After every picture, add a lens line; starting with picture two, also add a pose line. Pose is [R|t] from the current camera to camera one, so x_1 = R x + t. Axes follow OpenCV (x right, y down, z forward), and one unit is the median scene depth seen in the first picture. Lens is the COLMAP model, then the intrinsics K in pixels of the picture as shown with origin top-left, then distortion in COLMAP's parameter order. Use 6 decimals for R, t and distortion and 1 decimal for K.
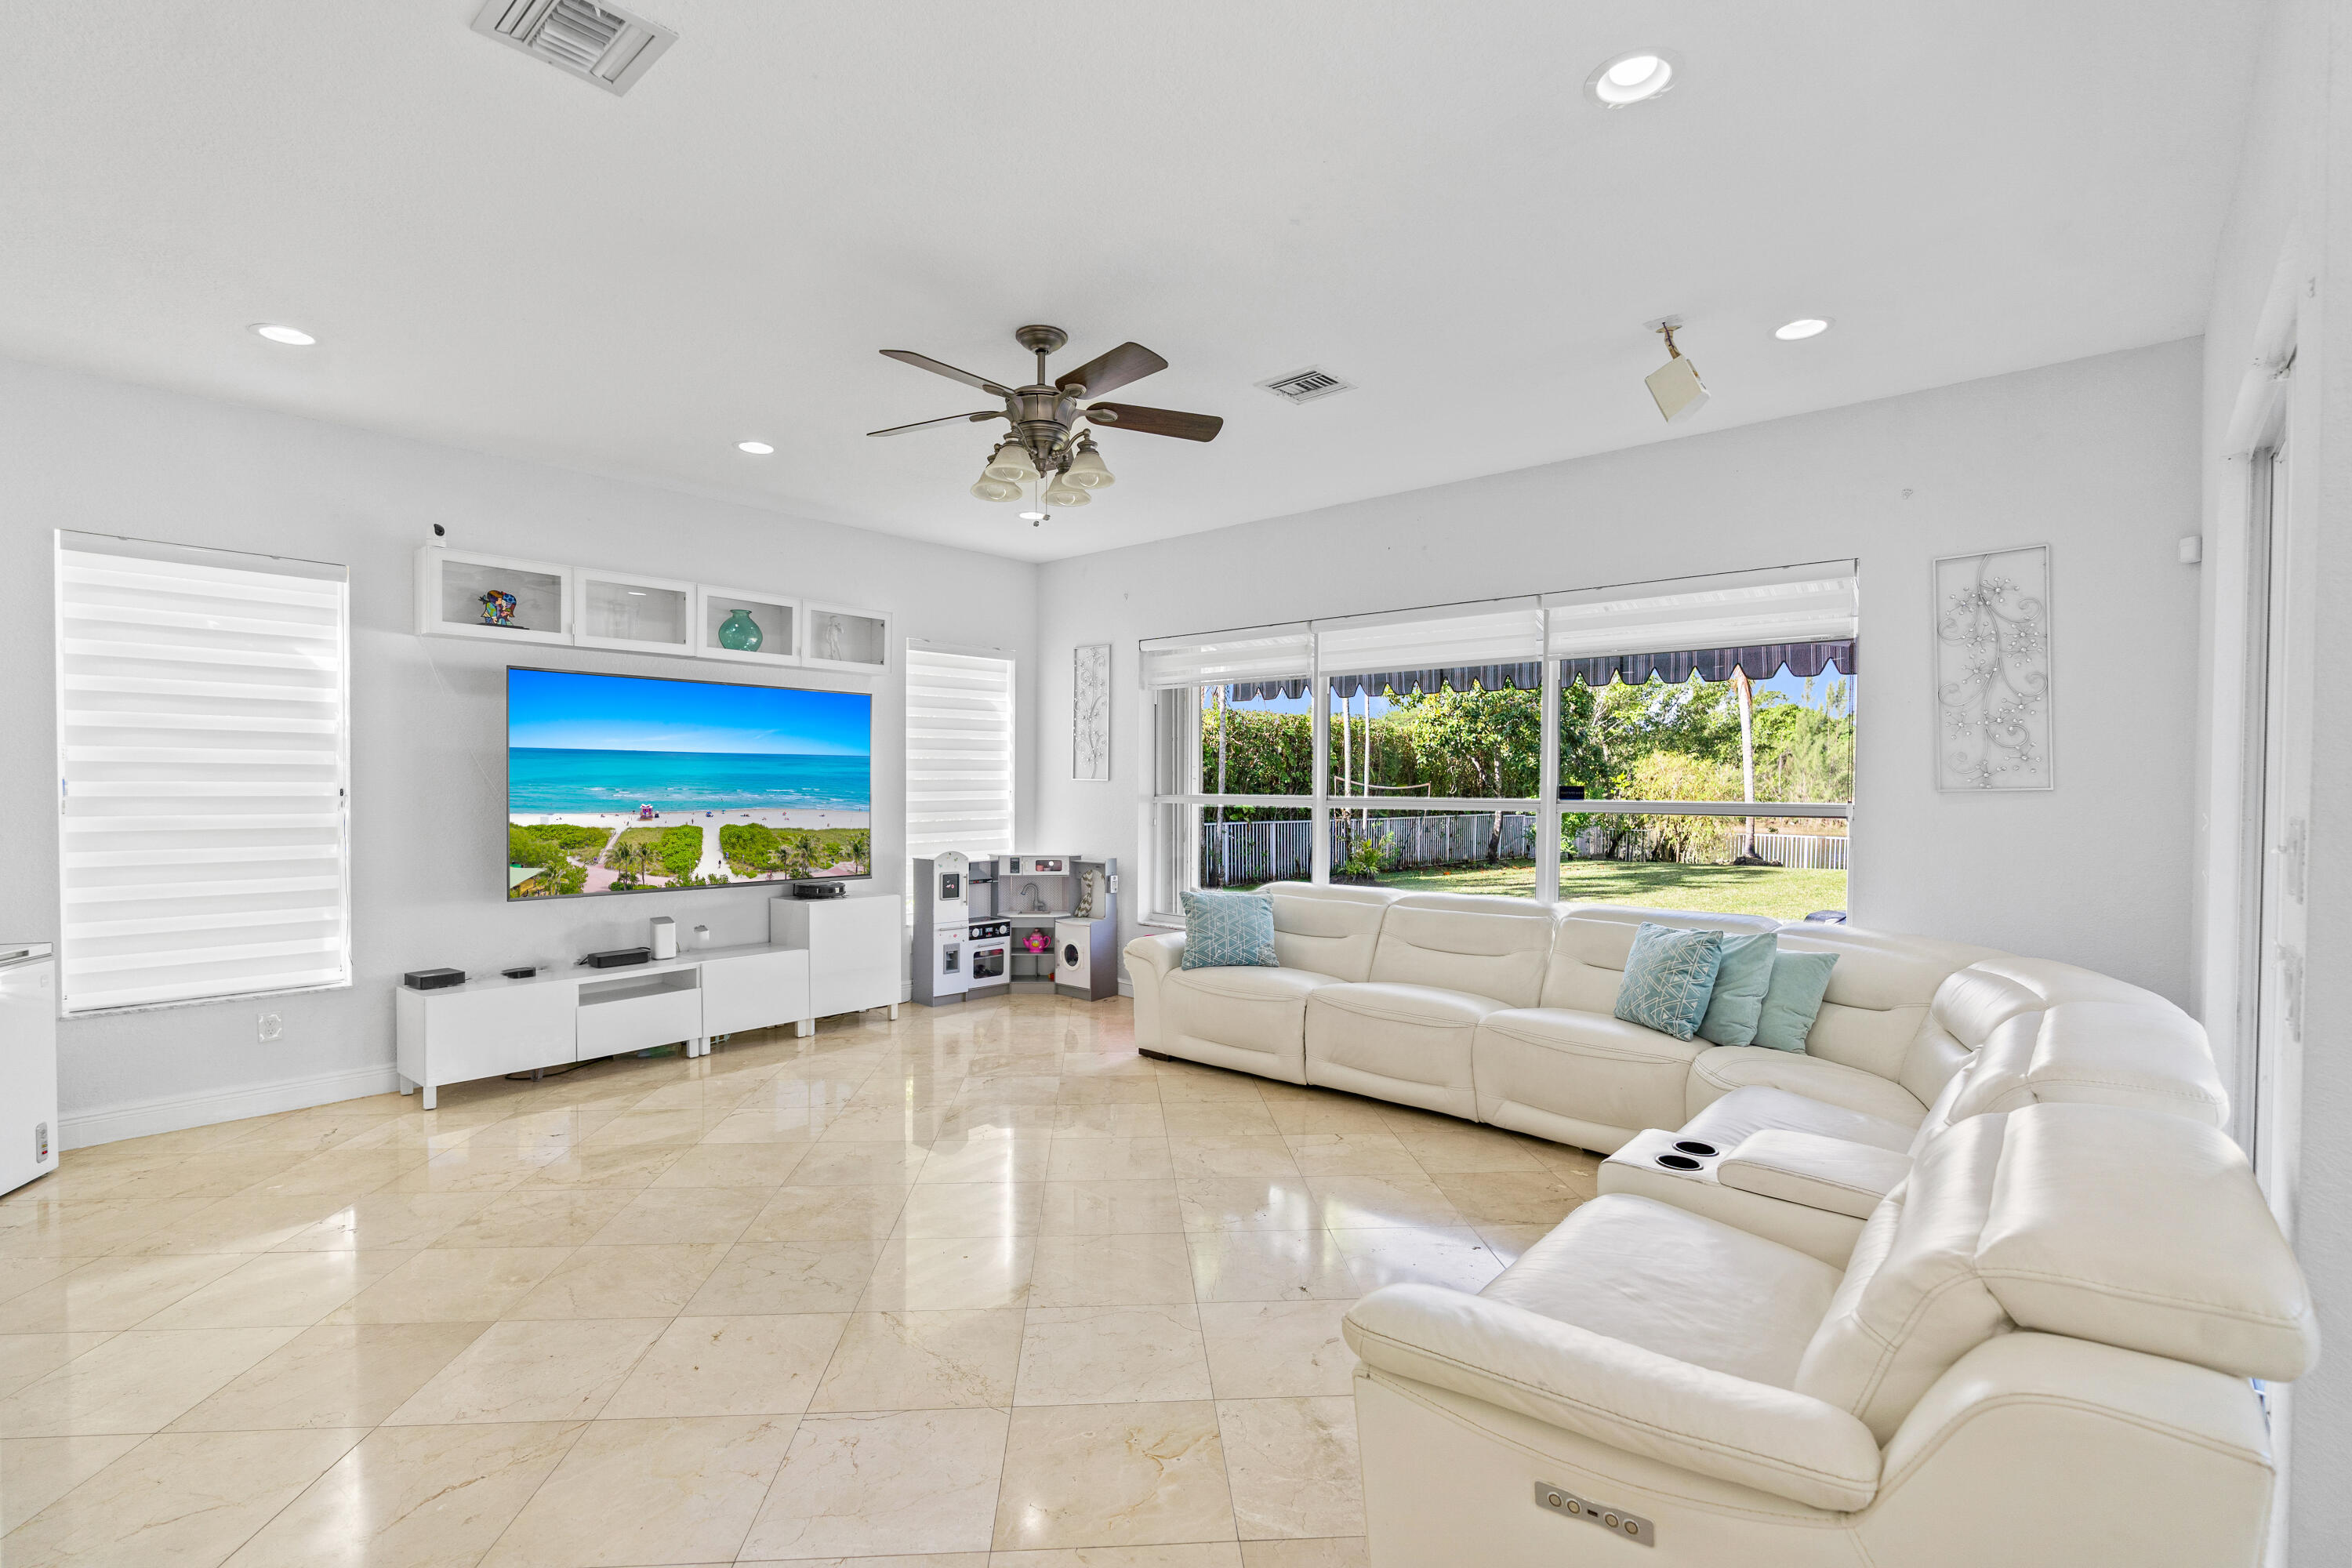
lens RADIAL K [[1065.6, 0, 1164.1], [0, 1065.6, 808.2], [0, 0, 1]] dist [-0.012121, 0.005991]
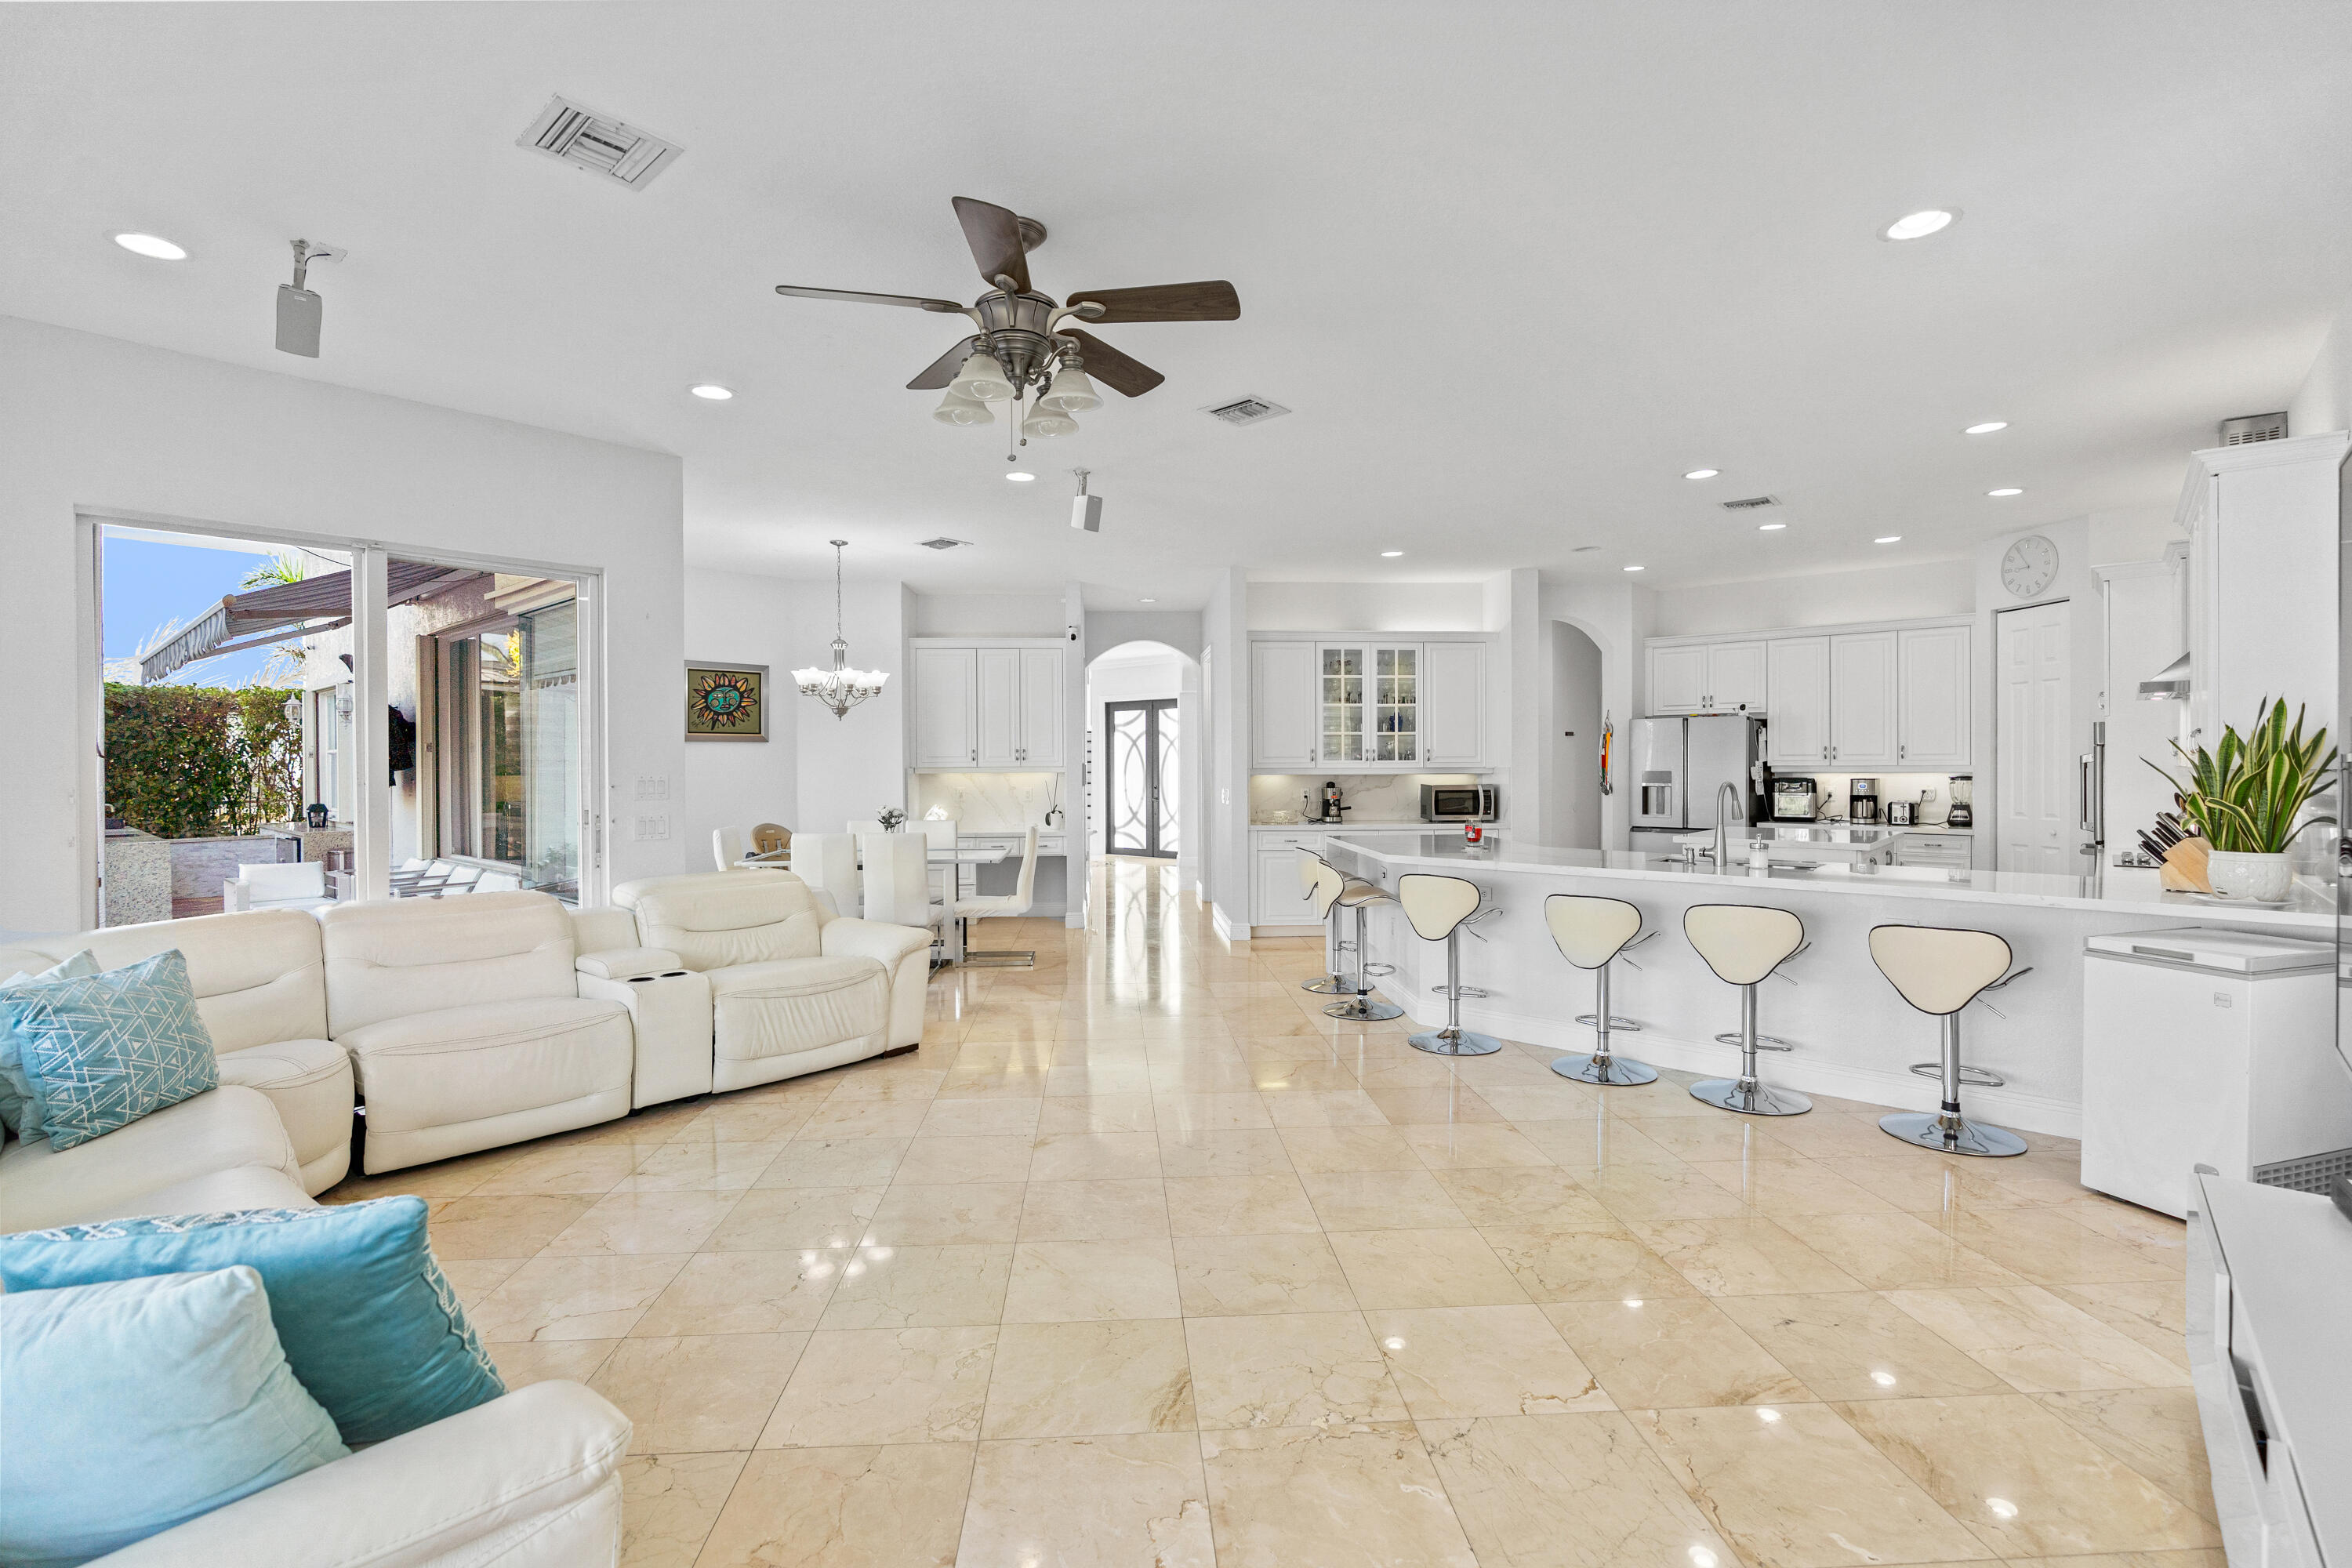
lens RADIAL K [[1065.6, 0, 1163.7], [0, 1065.6, 785.2], [0, 0, 1]] dist [-0.012121, 0.005991]
pose [[-0.999988, 0.001008, 0.004855, -0.147093], [0.001210, 0.999127, 0.041768, -0.025455], [-0.004808, 0.041774, -0.999116, 1.151701]]
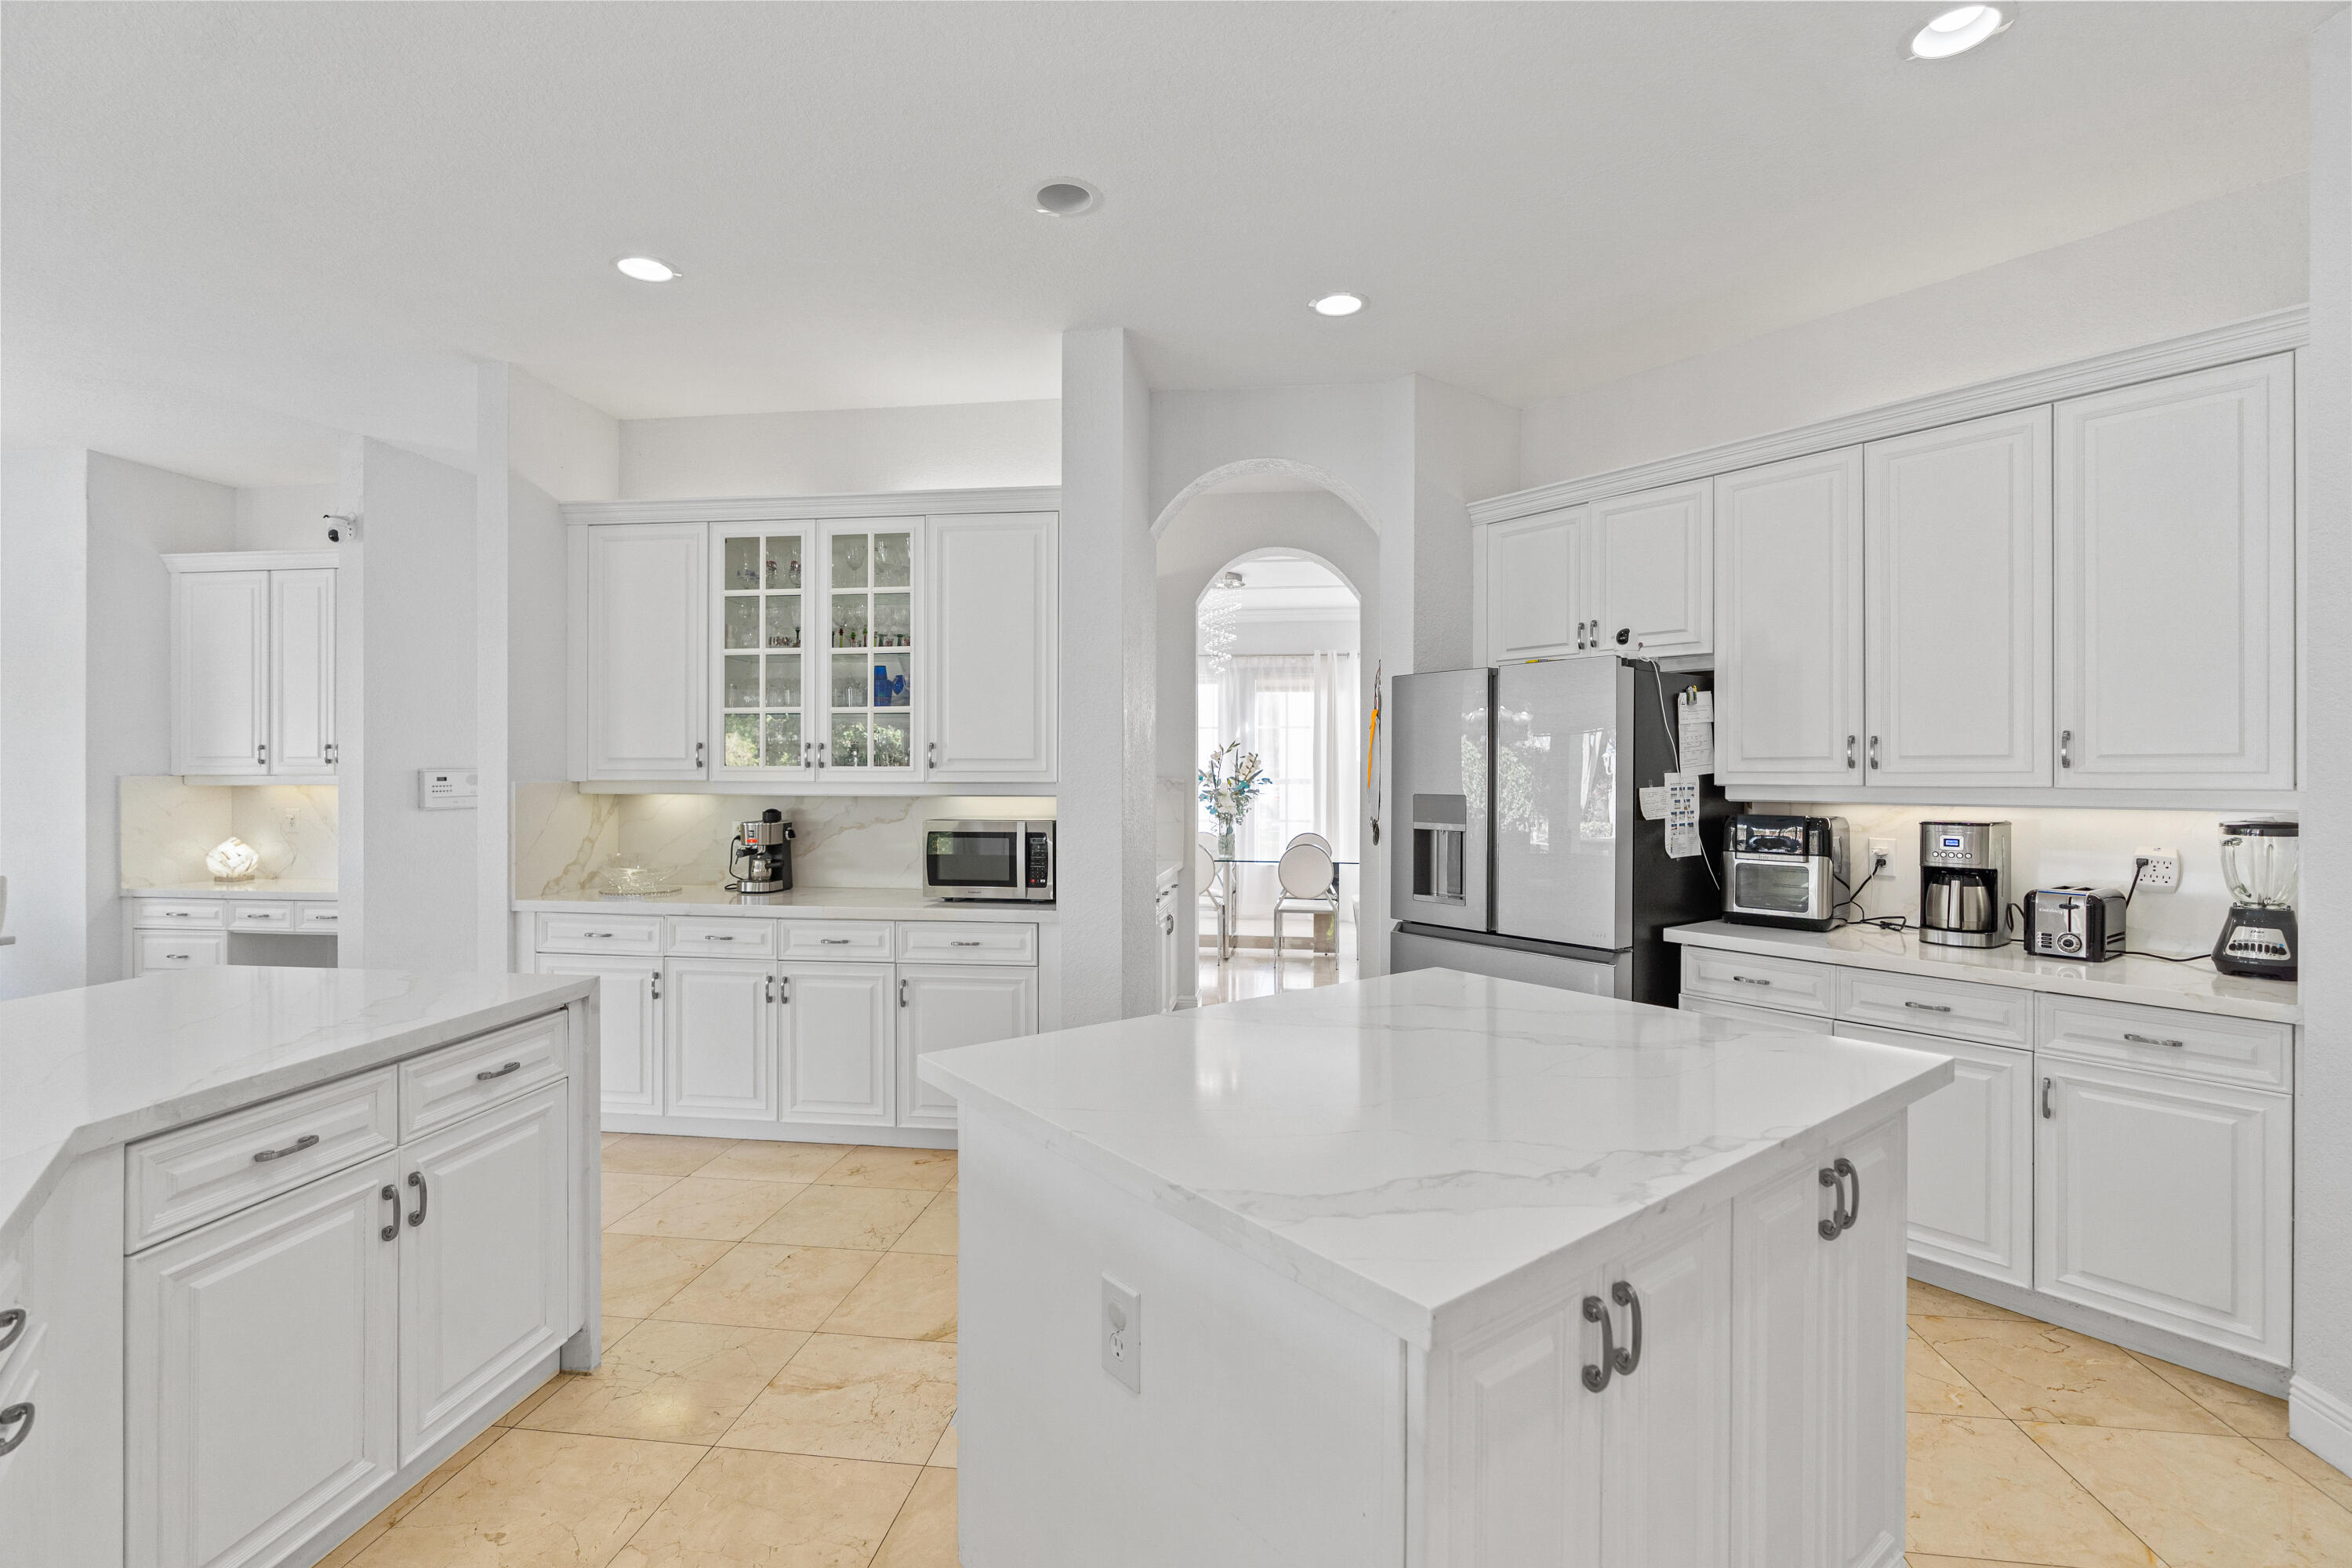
lens RADIAL K [[1065.6, 0, 1177.5], [0, 1065.6, 781.6], [0, 0, 1]] dist [-0.012121, 0.005991]
pose [[-0.980707, -0.007017, 0.195356, -0.804077], [-0.001915, 0.999653, 0.026290, -0.006526], [-0.195473, 0.025409, -0.980380, 0.311007]]
